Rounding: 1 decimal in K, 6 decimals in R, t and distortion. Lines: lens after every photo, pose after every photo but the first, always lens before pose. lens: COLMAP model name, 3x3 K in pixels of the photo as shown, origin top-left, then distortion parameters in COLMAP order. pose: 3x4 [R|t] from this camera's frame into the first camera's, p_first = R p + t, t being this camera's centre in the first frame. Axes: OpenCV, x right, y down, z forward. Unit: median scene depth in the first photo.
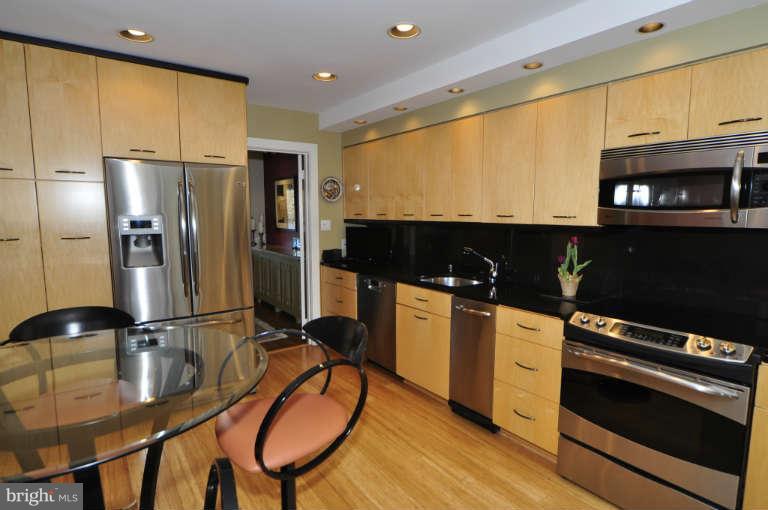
lens RADIAL K [[408.3, 0, 385.6], [0, 408.3, 259.3], [0, 0, 1]] dist [-0.023840, 0.005038]
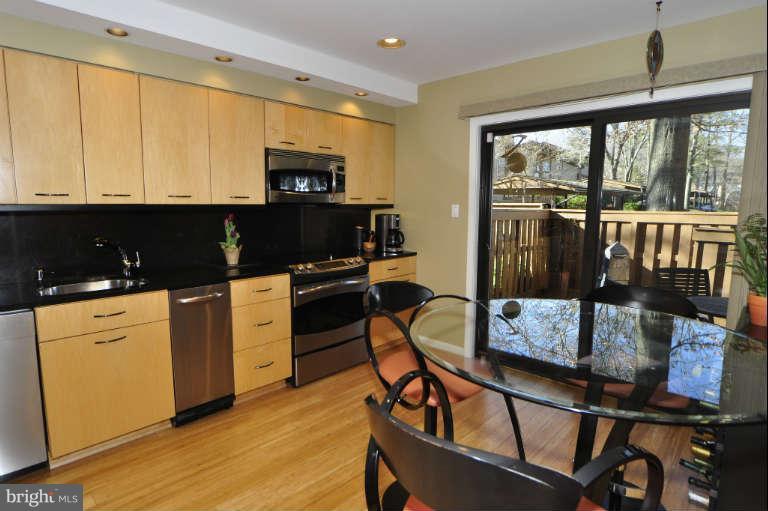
lens RADIAL K [[408.3, 0, 383.7], [0, 408.3, 252.4], [0, 0, 1]] dist [-0.023840, 0.005038]
pose [[-0.198627, -0.123659, 0.972243, -0.901187], [0.093745, 0.985063, 0.144441, -0.083953], [-0.975581, 0.119832, -0.184068, 0.897454]]
